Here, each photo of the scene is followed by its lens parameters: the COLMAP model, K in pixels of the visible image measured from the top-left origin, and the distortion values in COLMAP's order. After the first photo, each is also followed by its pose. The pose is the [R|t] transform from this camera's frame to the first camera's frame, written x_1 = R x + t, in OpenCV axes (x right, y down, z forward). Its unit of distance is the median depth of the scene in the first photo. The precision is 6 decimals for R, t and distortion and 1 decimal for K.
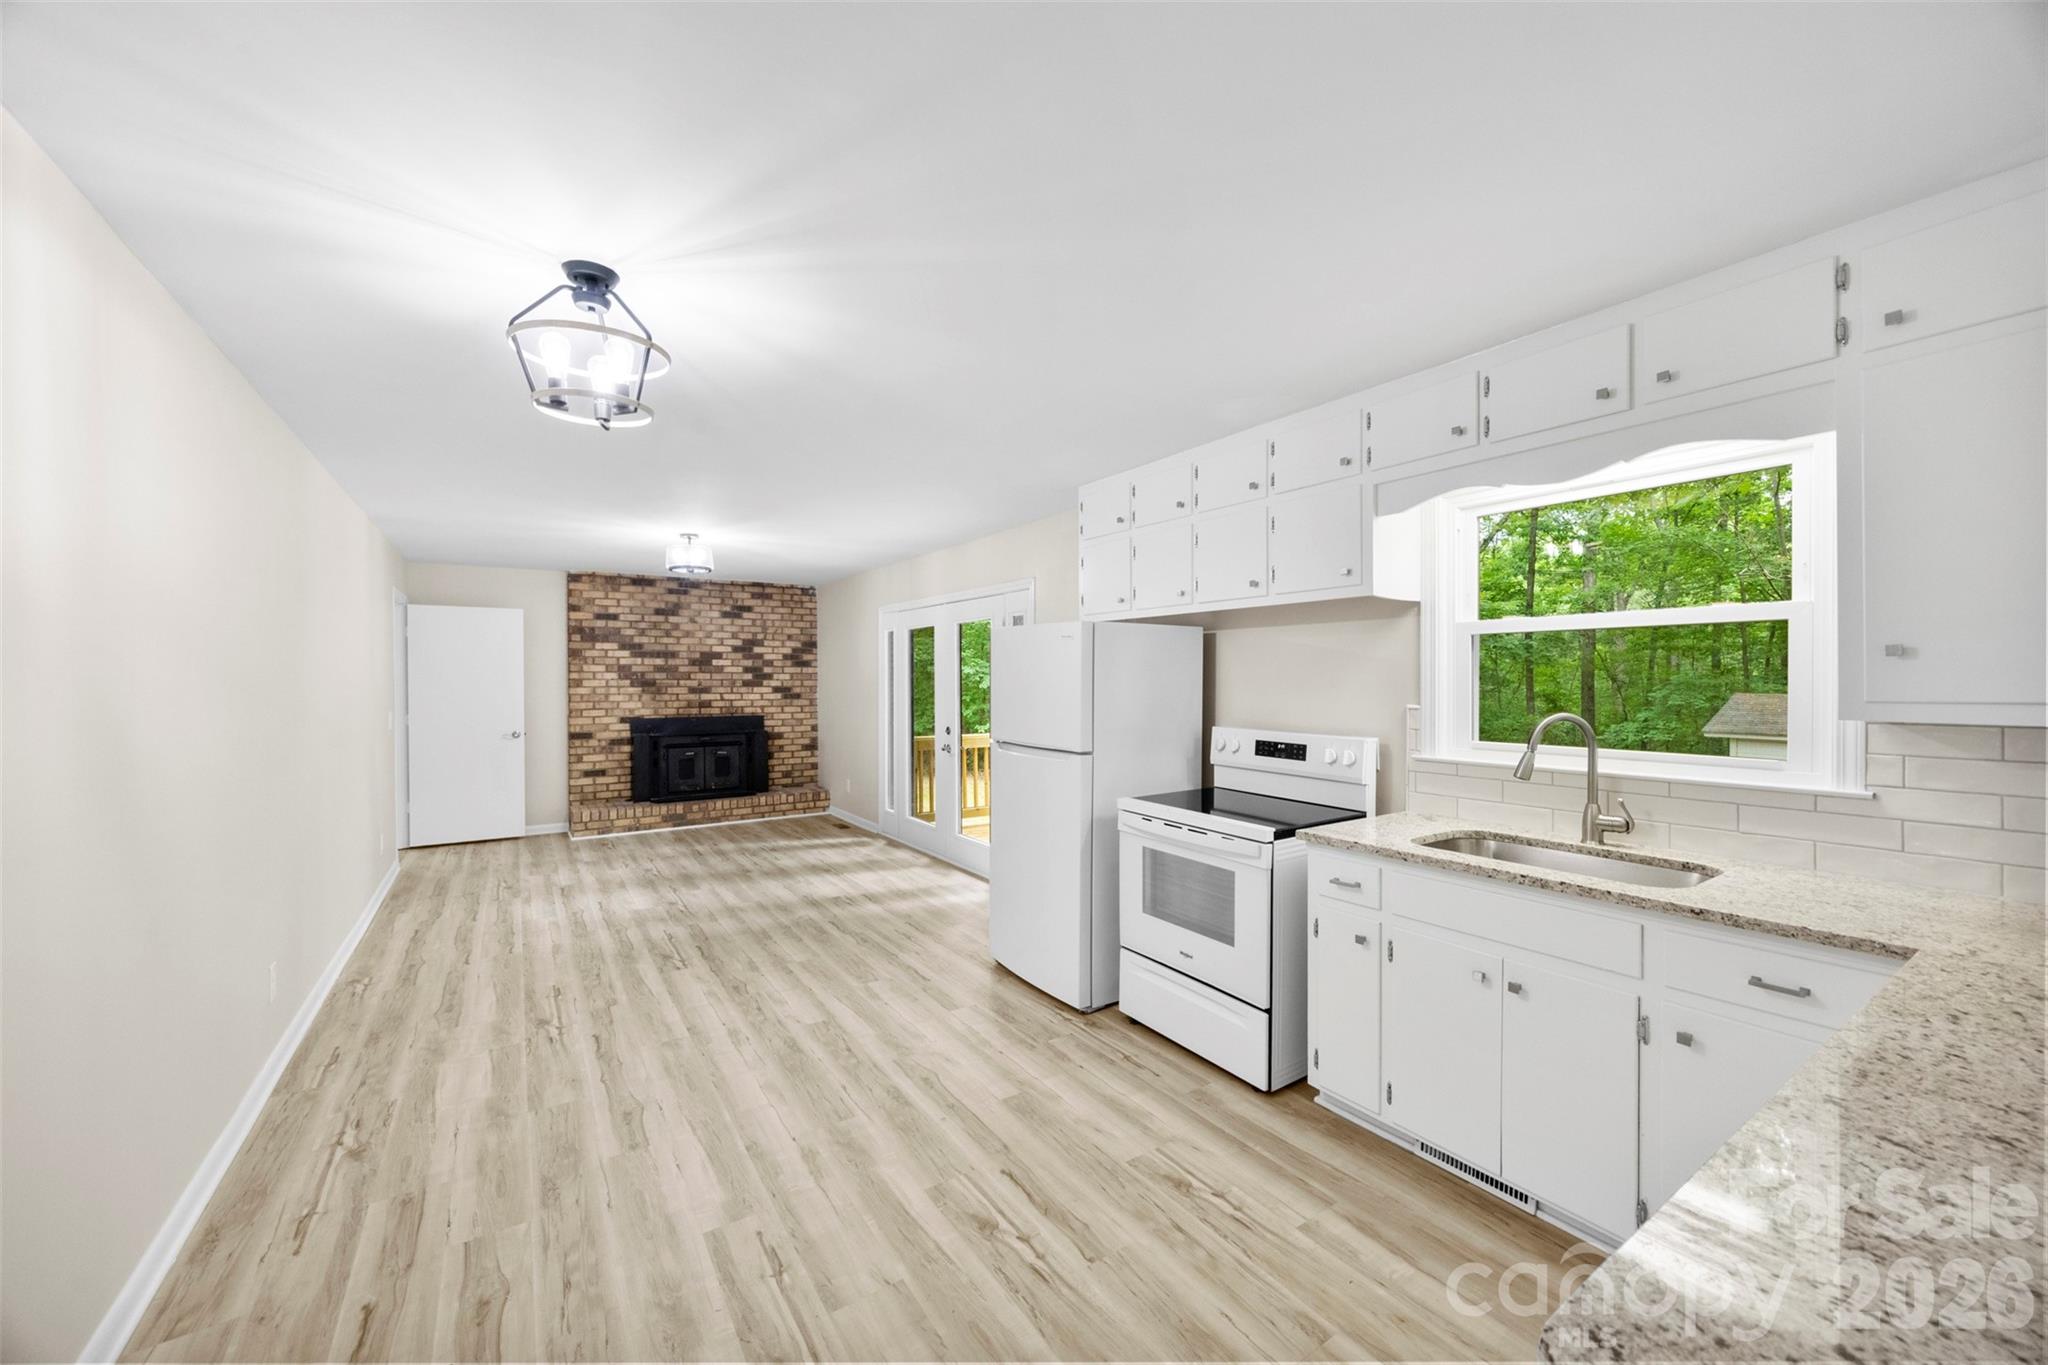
lens RADIAL K [[779.0, 0, 1029.1], [0, 779.0, 684.4], [0, 0, 1]] dist [-0.002944, -0.000064]
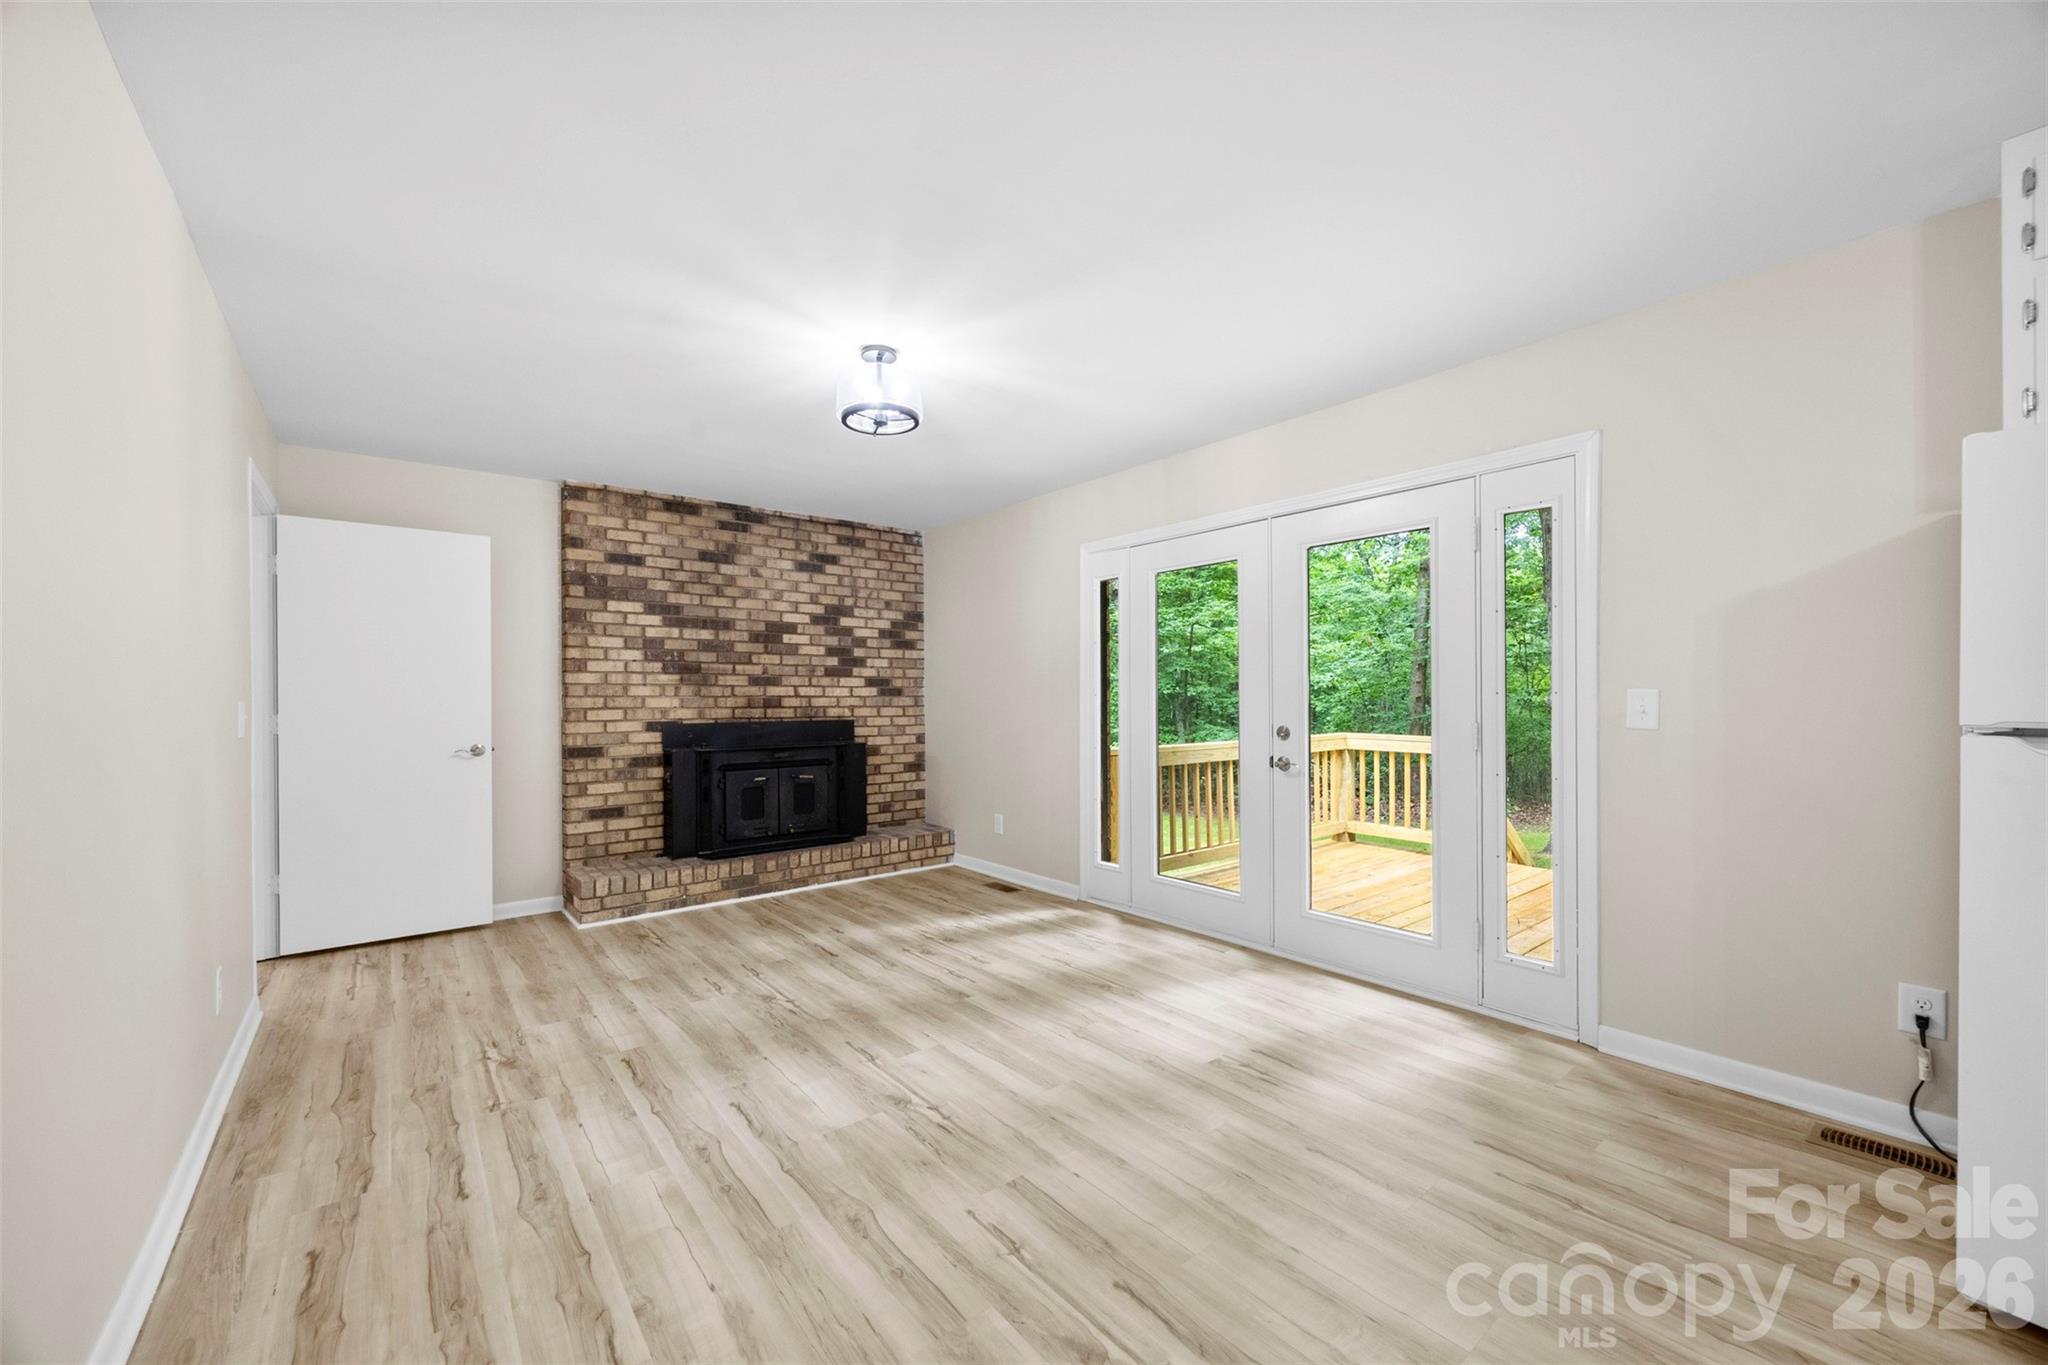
lens RADIAL K [[786.5, 0, 1031.2], [0, 786.5, 697.1], [0, 0, 1]] dist [-0.002358, -0.000433]
pose [[0.995239, -0.004469, 0.097361, -0.442328], [0.005317, 0.999950, -0.008445, 0.046179], [-0.097318, 0.008922, 0.995213, 0.543381]]
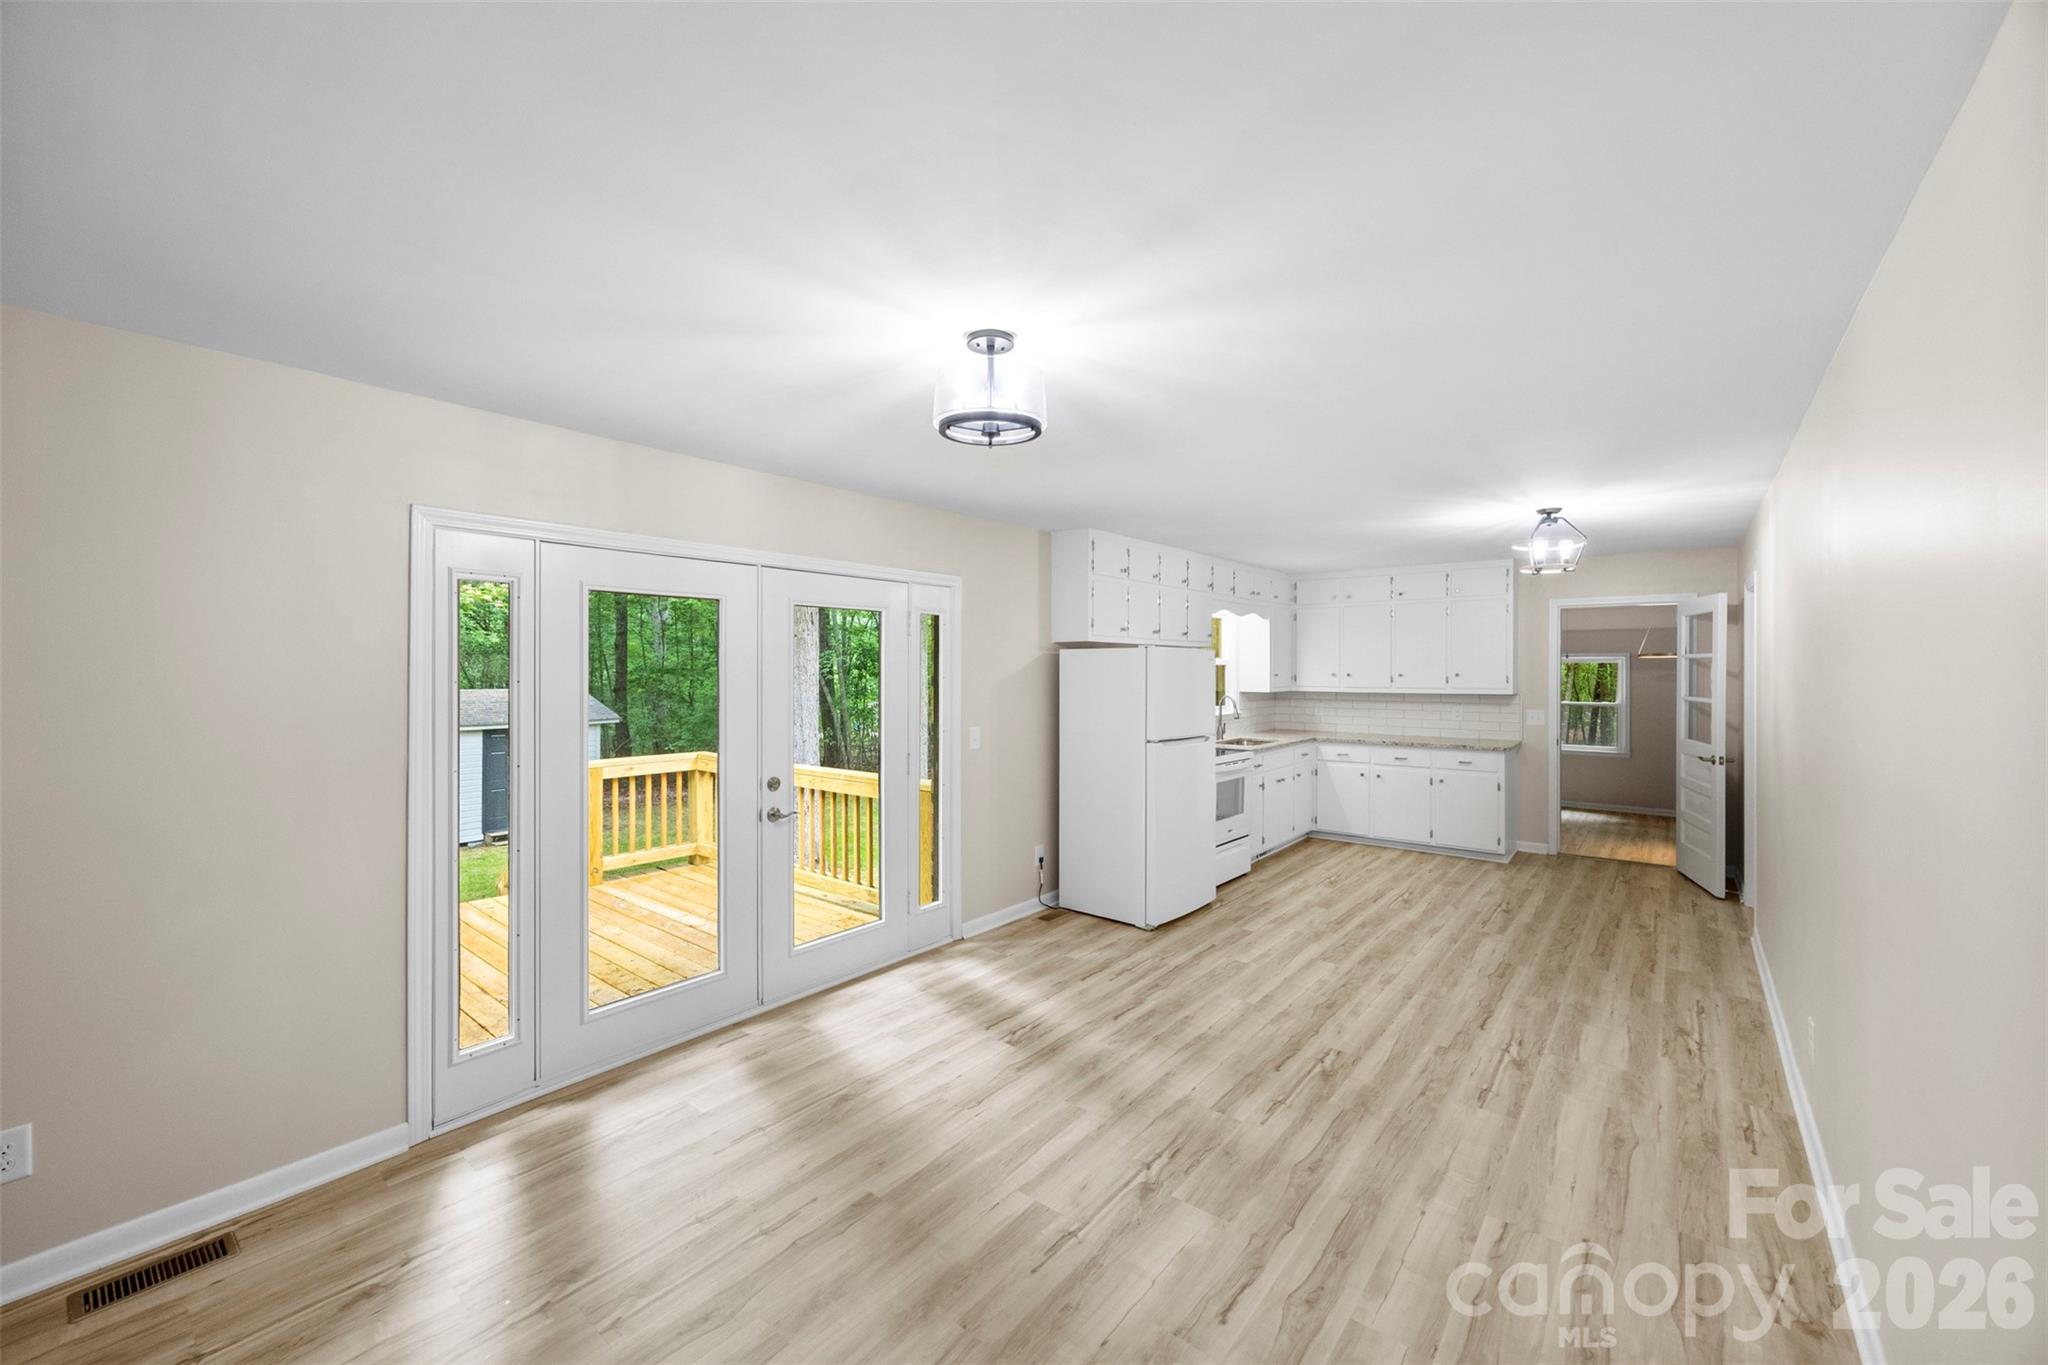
lens RADIAL K [[794.6, 0, 1036.6], [0, 794.6, 671.7], [0, 0, 1]] dist [-0.001460, -0.000142]
pose [[-0.299948, -0.000853, 0.953955, -0.929313], [0.009385, 0.999949, 0.003845, -0.032379], [-0.953909, 0.010106, -0.299925, 1.251837]]
